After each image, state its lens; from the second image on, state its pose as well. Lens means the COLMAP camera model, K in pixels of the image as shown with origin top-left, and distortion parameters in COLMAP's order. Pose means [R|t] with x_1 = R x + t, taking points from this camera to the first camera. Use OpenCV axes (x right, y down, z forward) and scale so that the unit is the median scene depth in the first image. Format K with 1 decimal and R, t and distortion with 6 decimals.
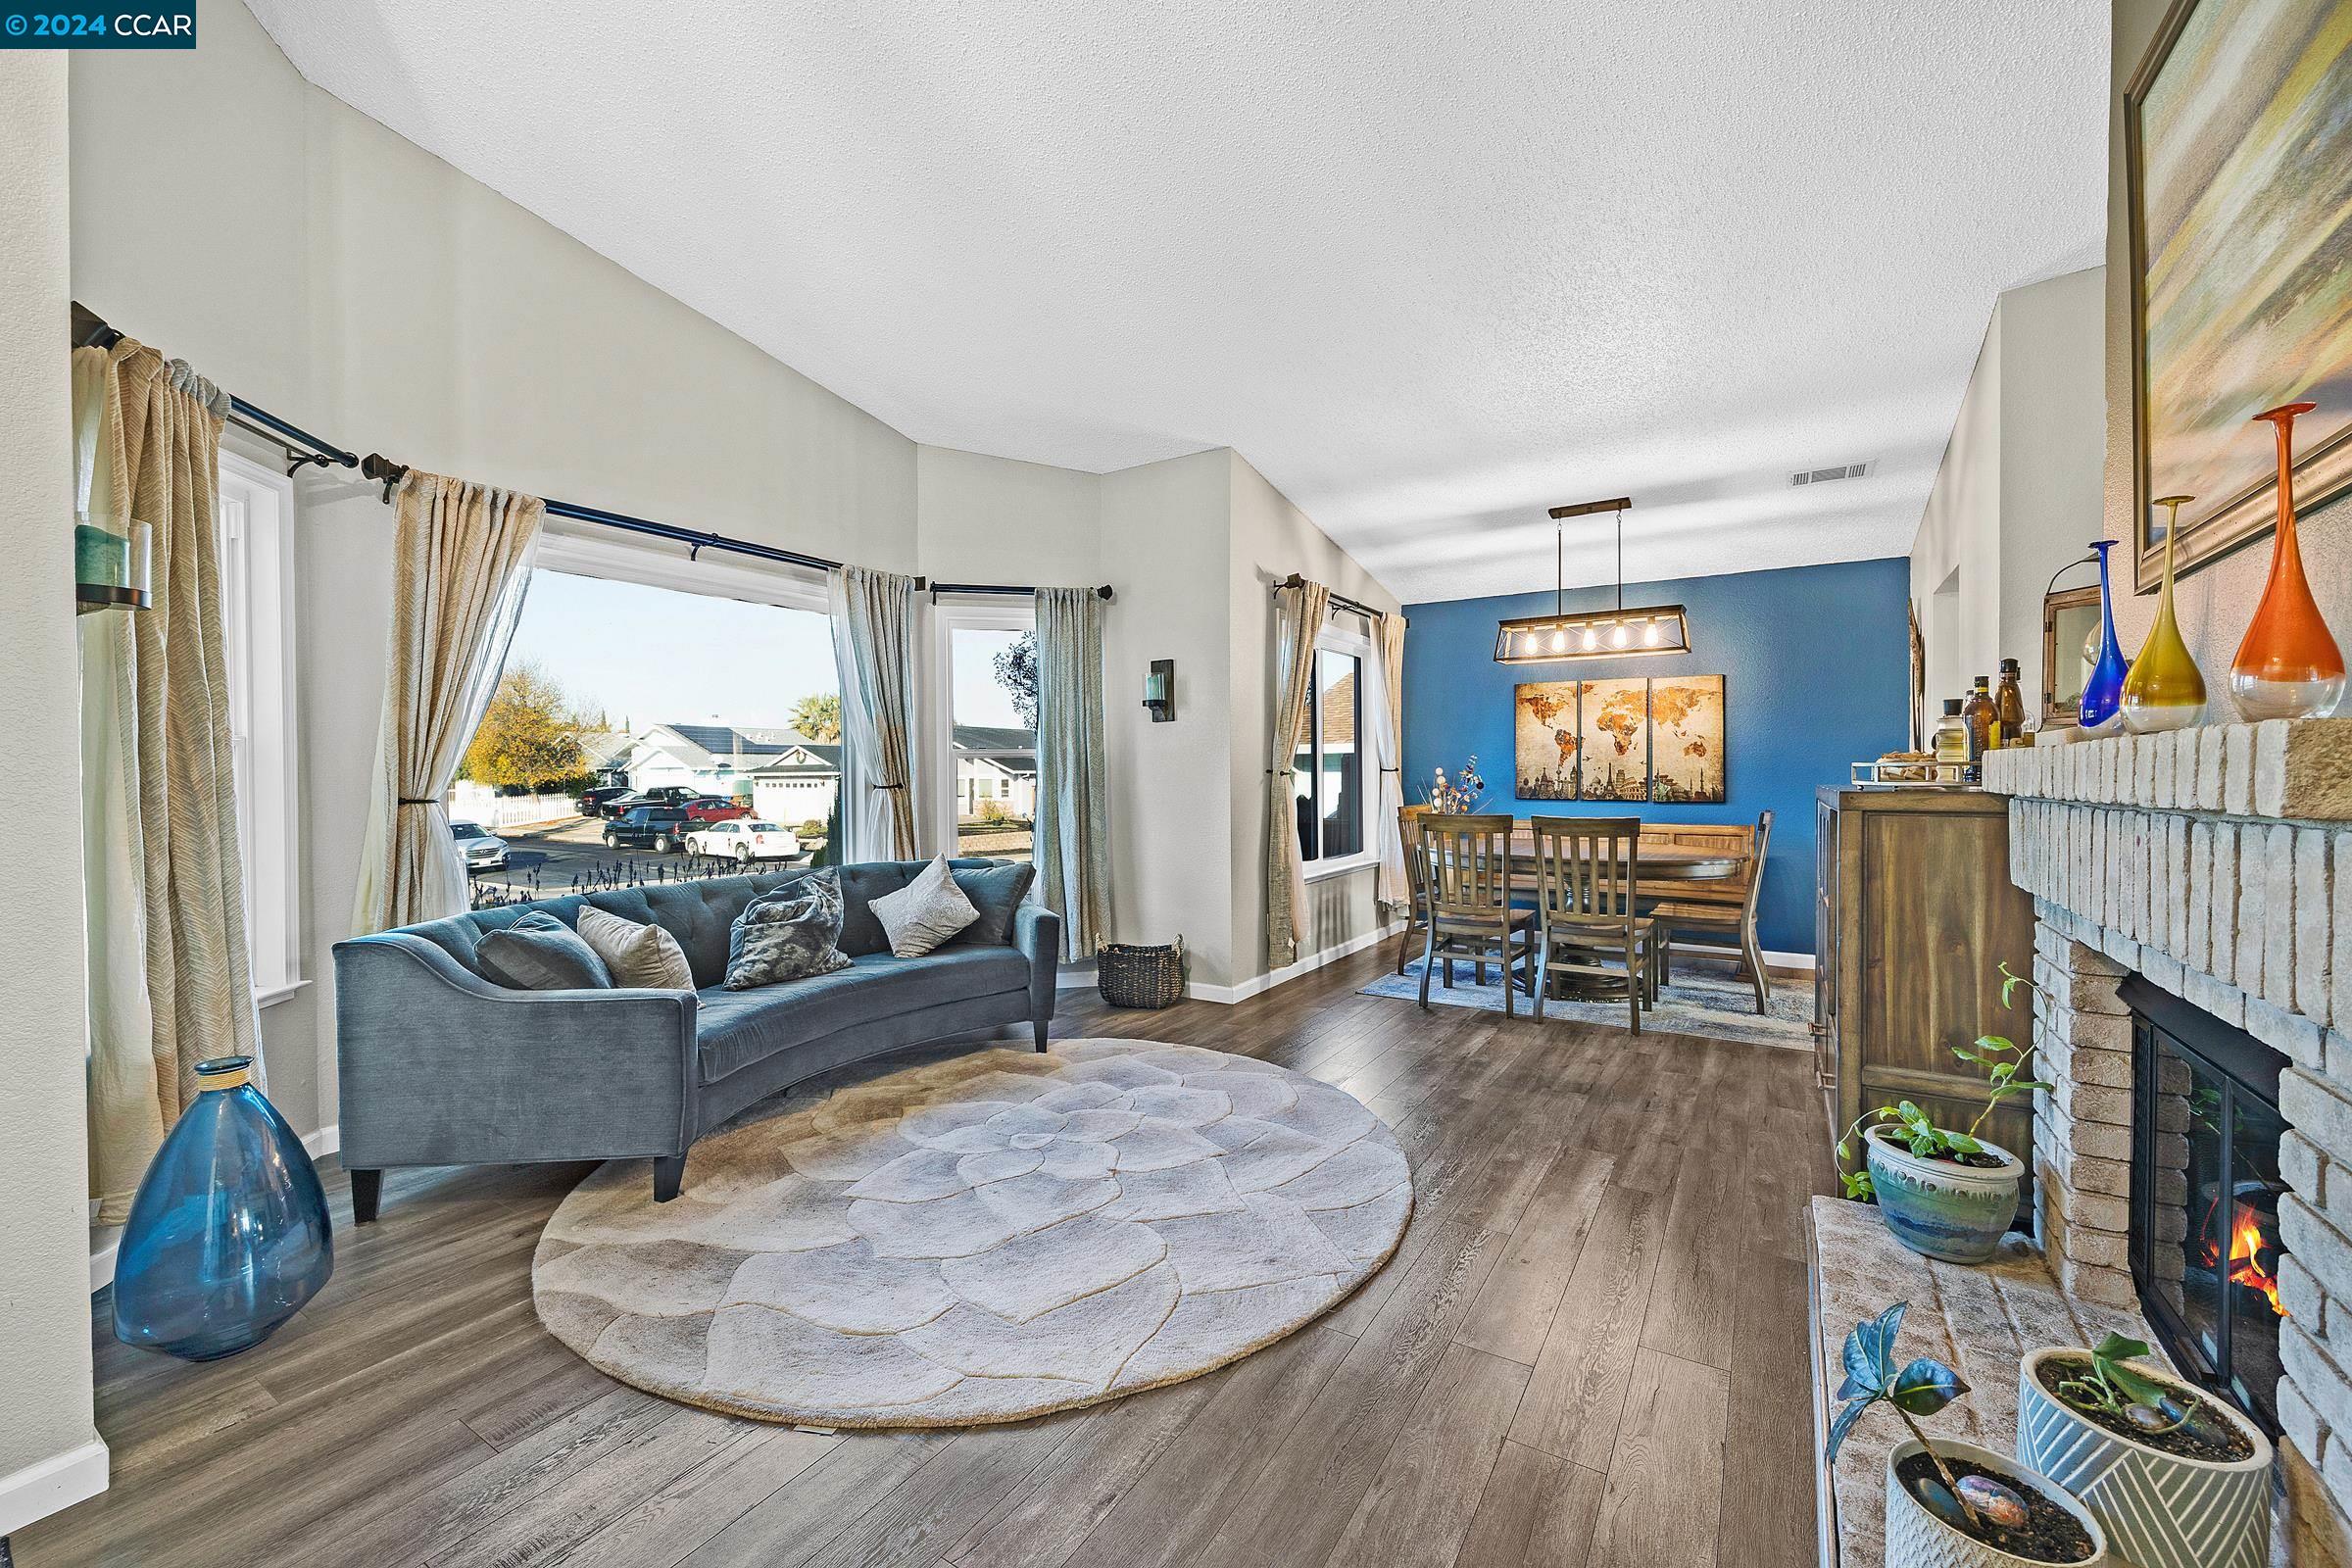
lens RADIAL K [[938.5, 0, 1180.8], [0, 938.5, 779.5], [0, 0, 1]] dist [-0.000938, 0.000582]
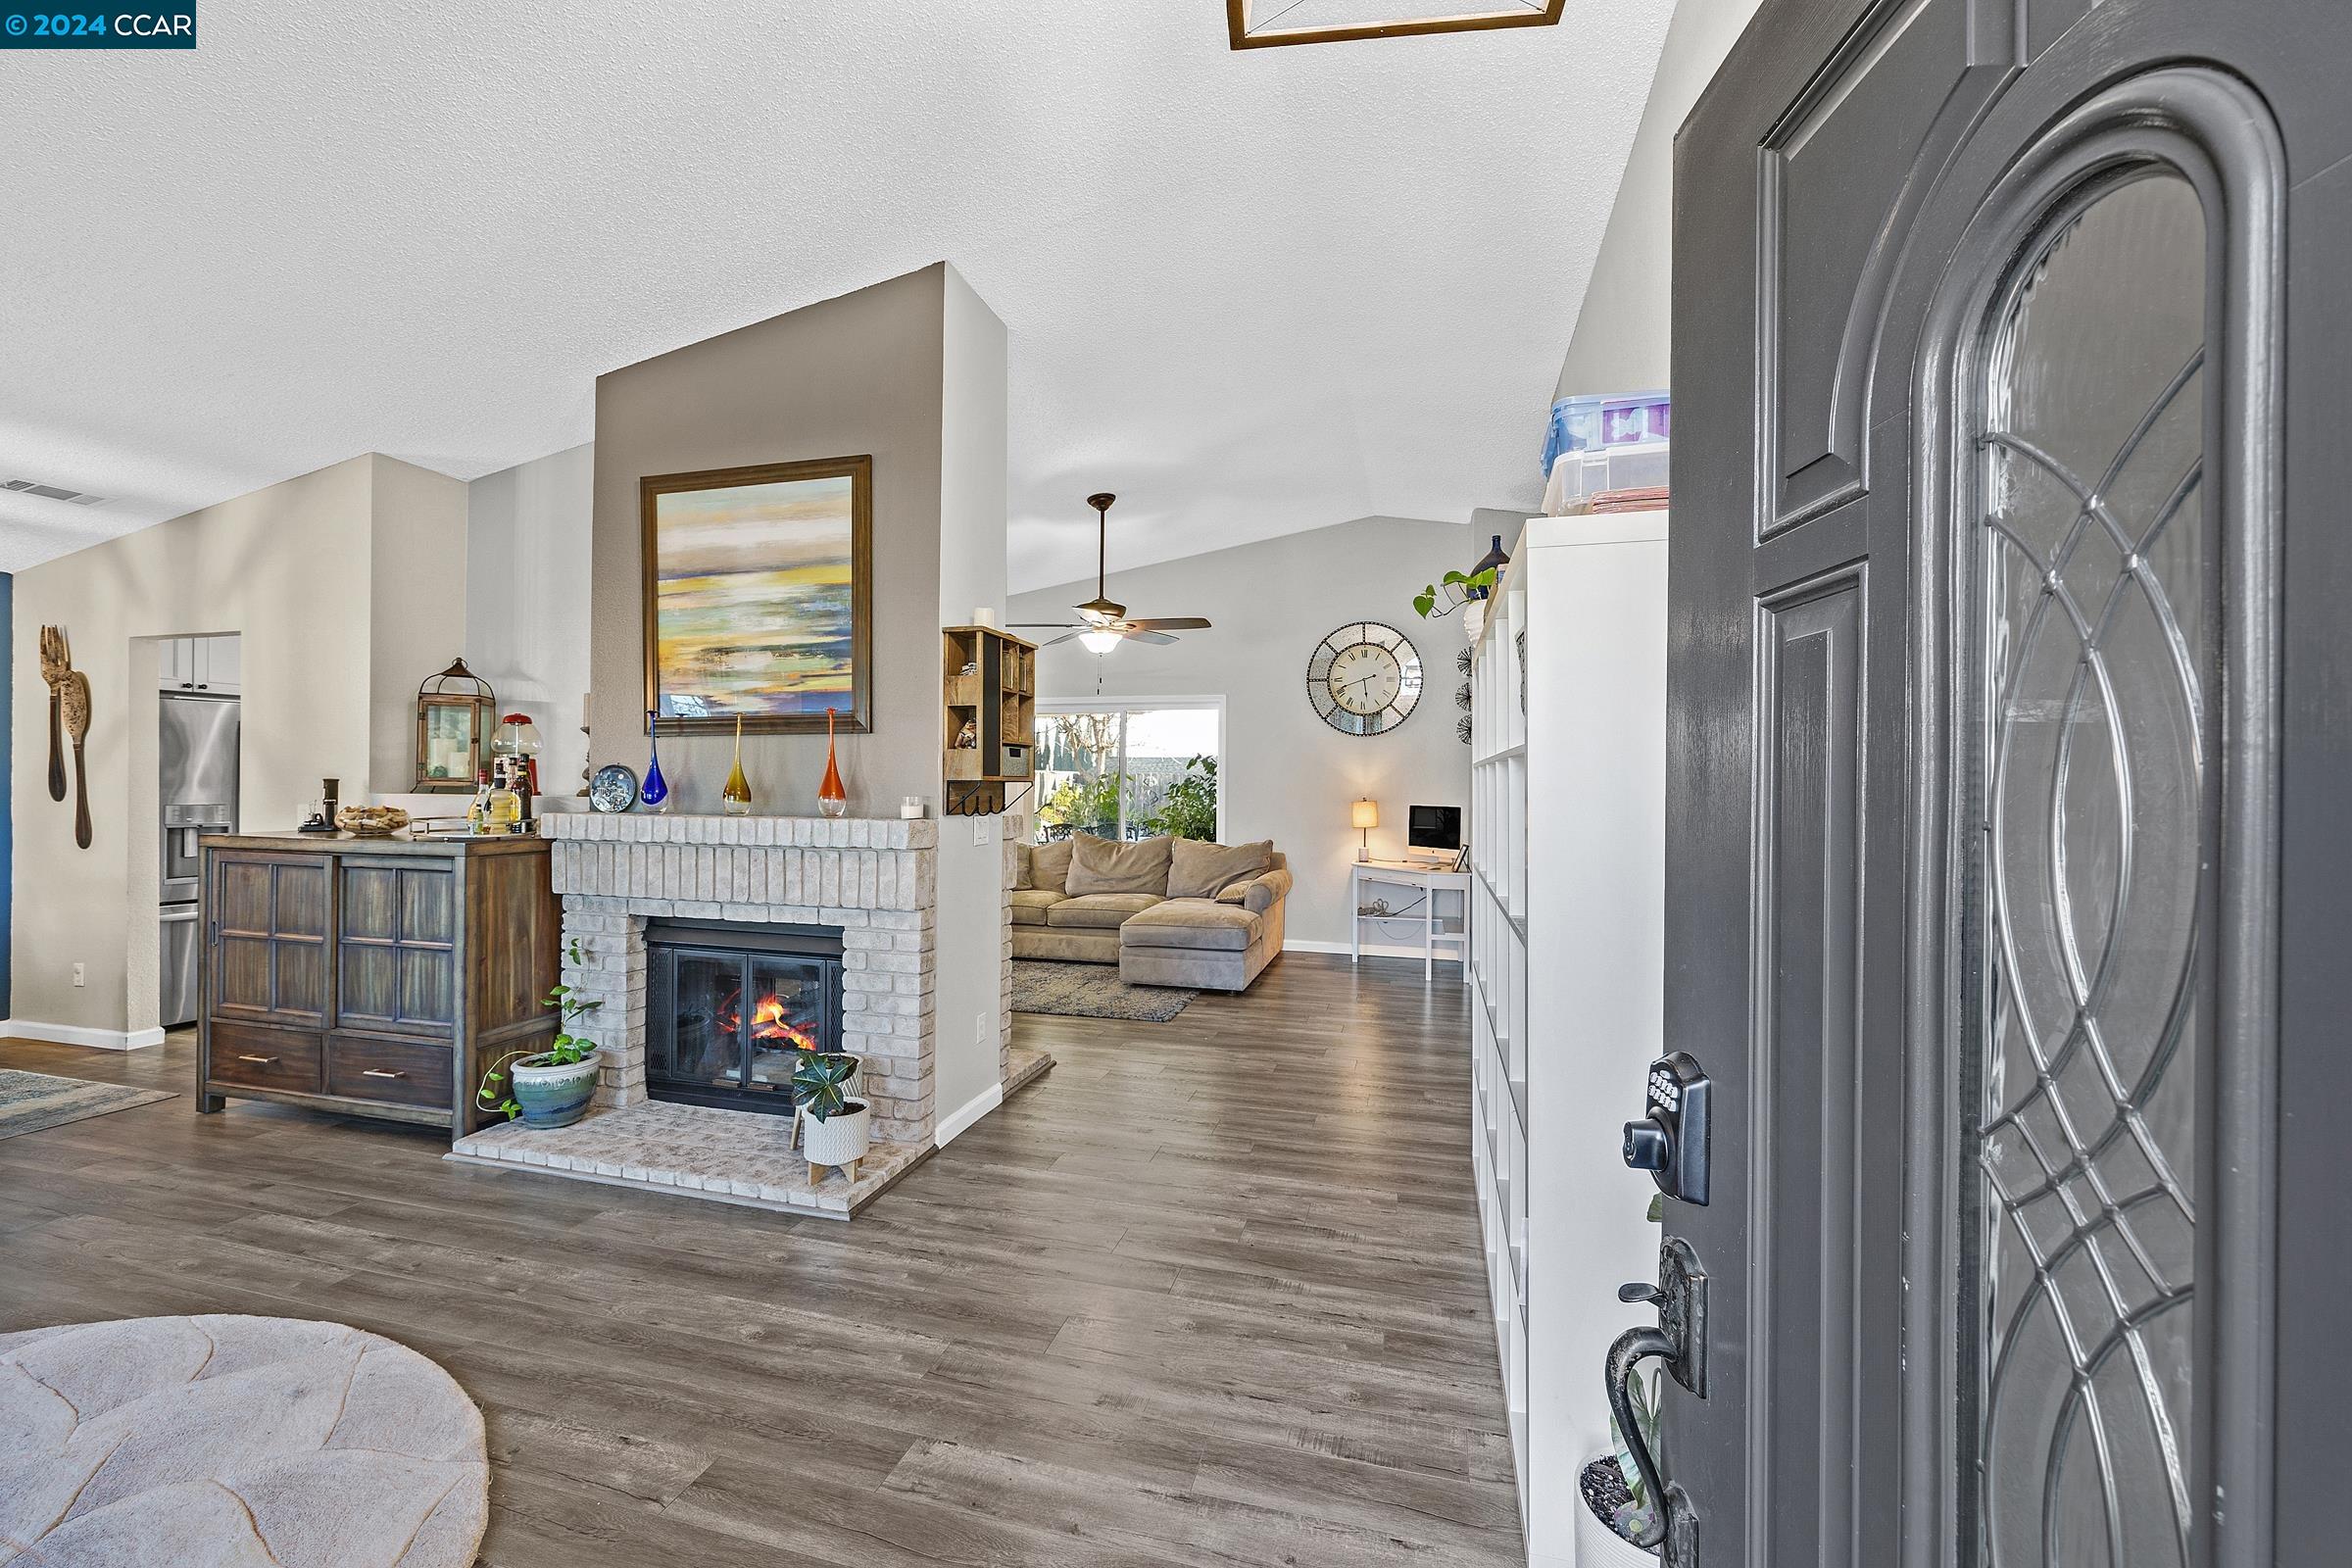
lens RADIAL K [[938.5, 0, 1177.4], [0, 938.5, 784.0], [0, 0, 1]] dist [-0.000938, 0.000582]
pose [[-0.300899, 0.002086, 0.953654, -0.620446], [-0.001325, 0.999996, -0.002605, -0.047574], [-0.953655, -0.002047, -0.300895, 0.276271]]
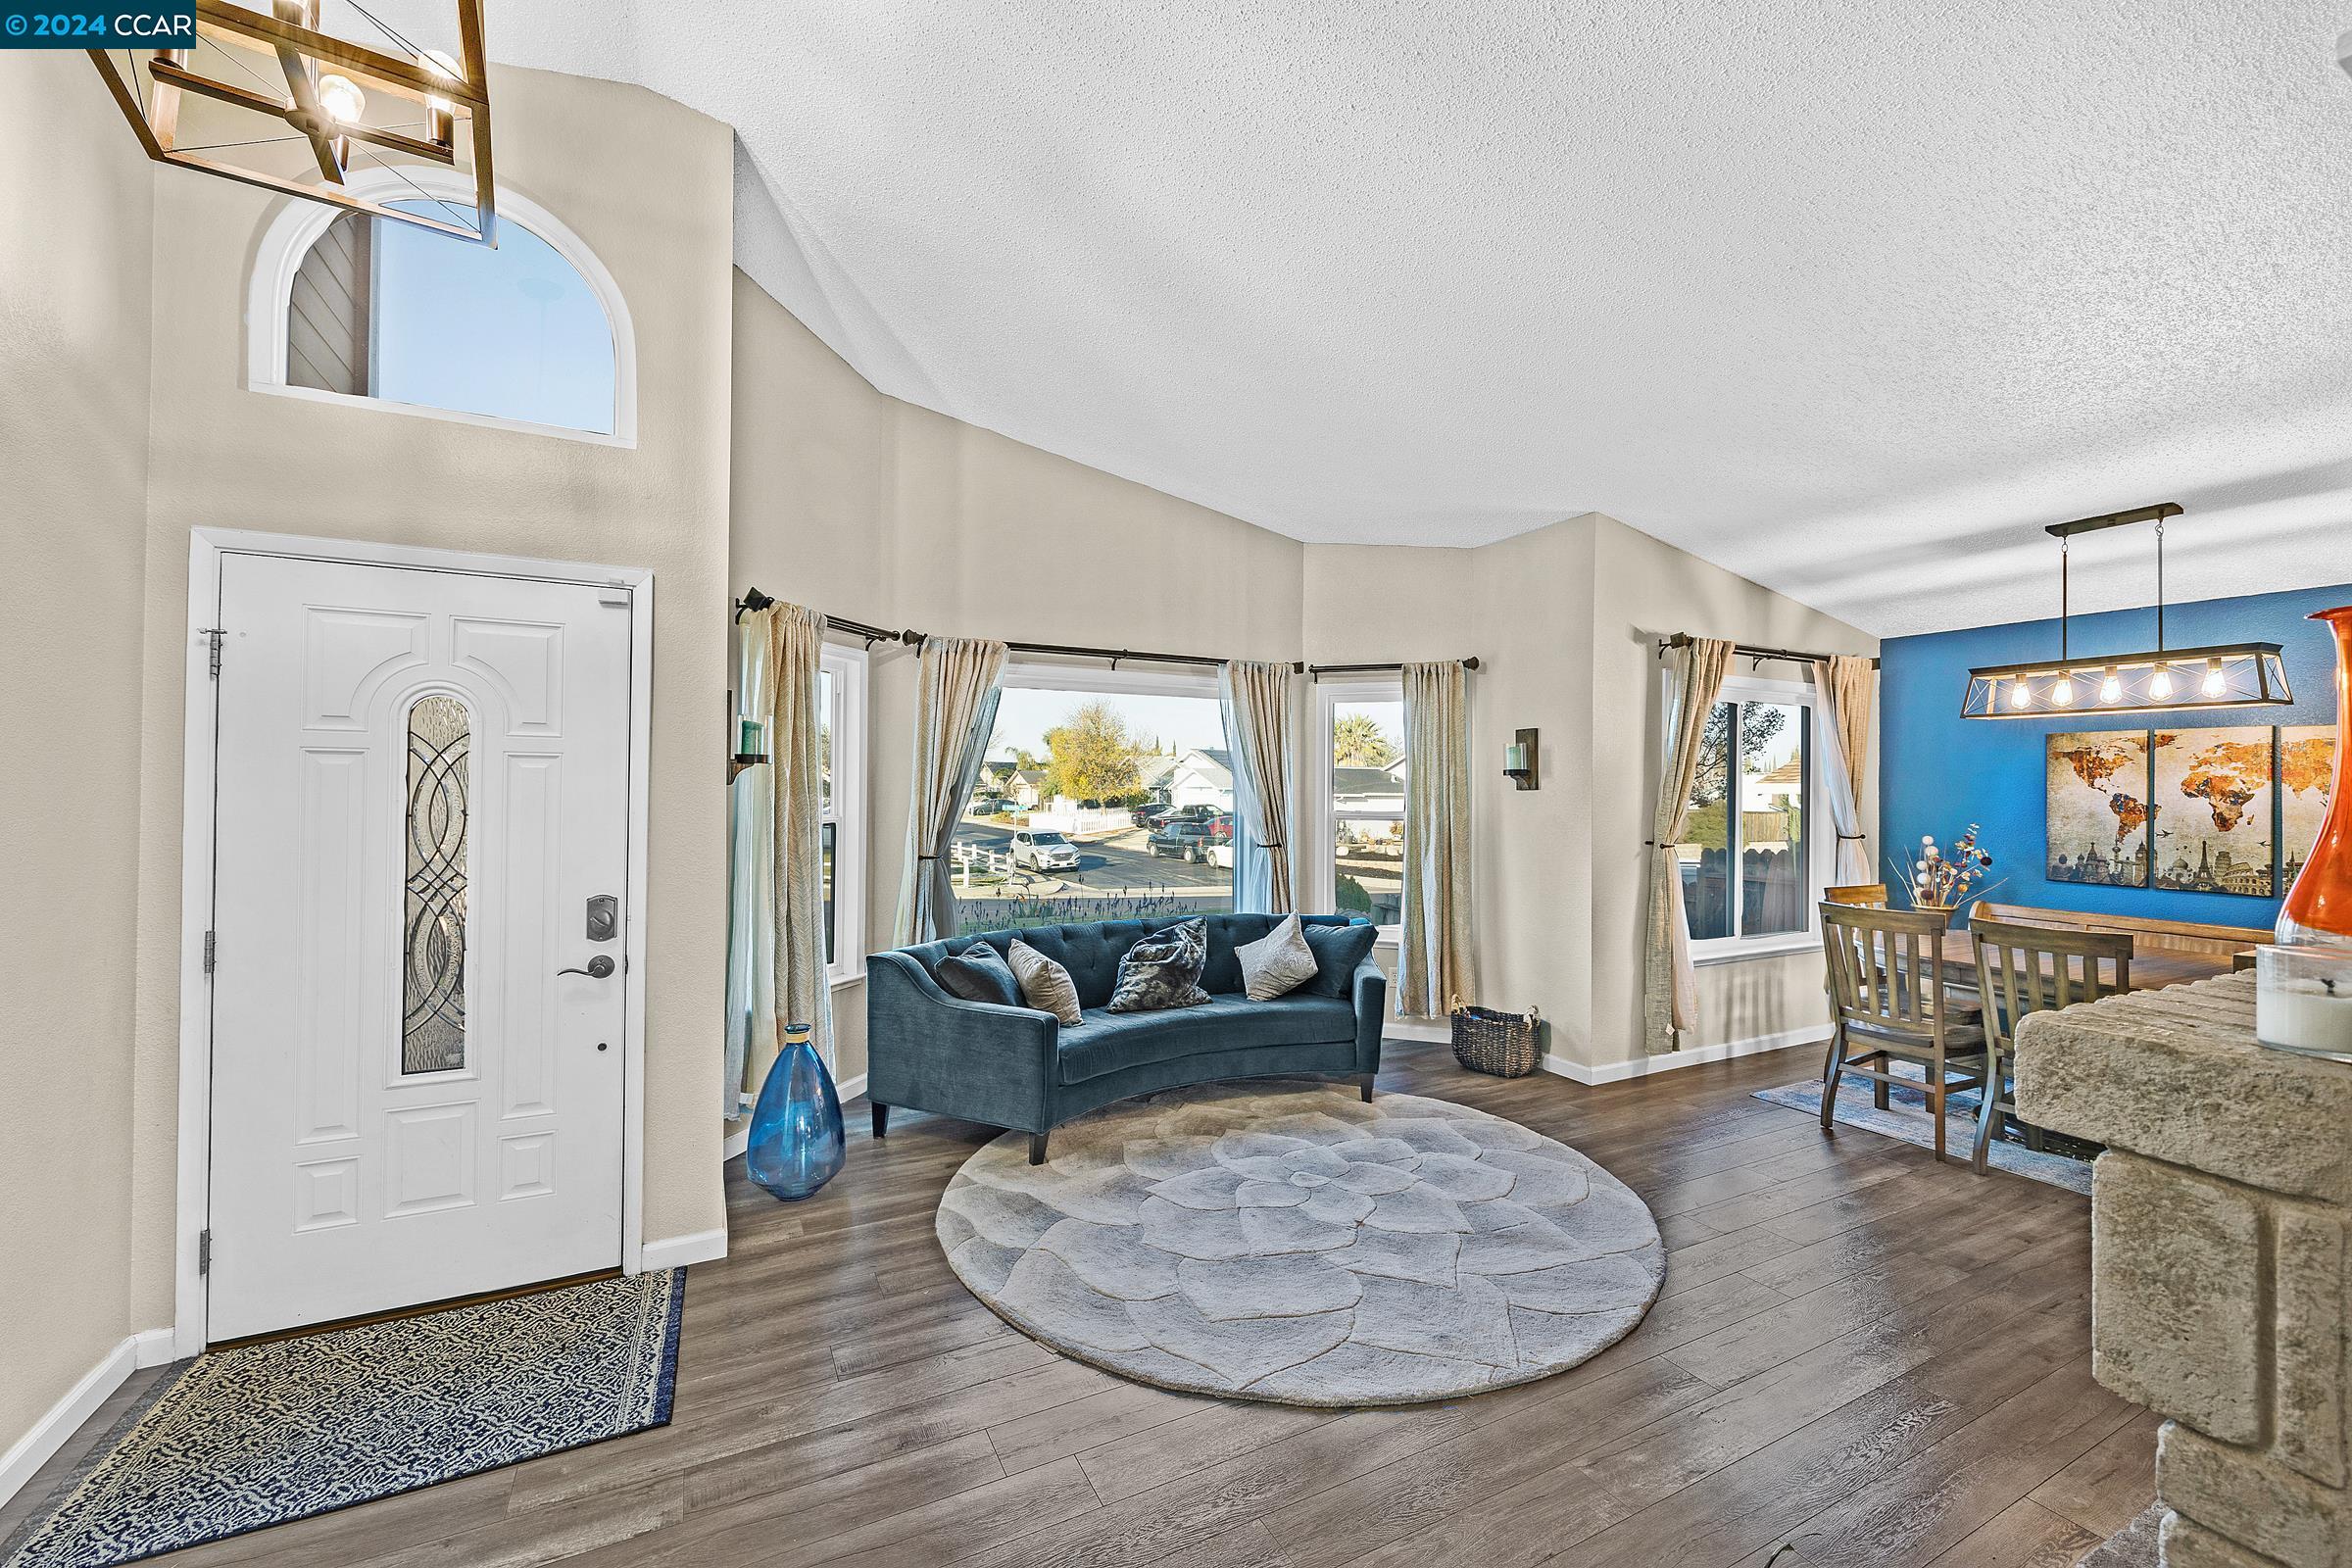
lens RADIAL K [[938.5, 0, 1186.0], [0, 938.5, 782.2], [0, 0, 1]] dist [-0.000938, 0.000582]
pose [[0.866274, 0.009082, -0.499487, 0.223131], [-0.017871, 0.999758, -0.012817, -0.068128], [0.499250, 0.020029, 0.866227, -0.066182]]
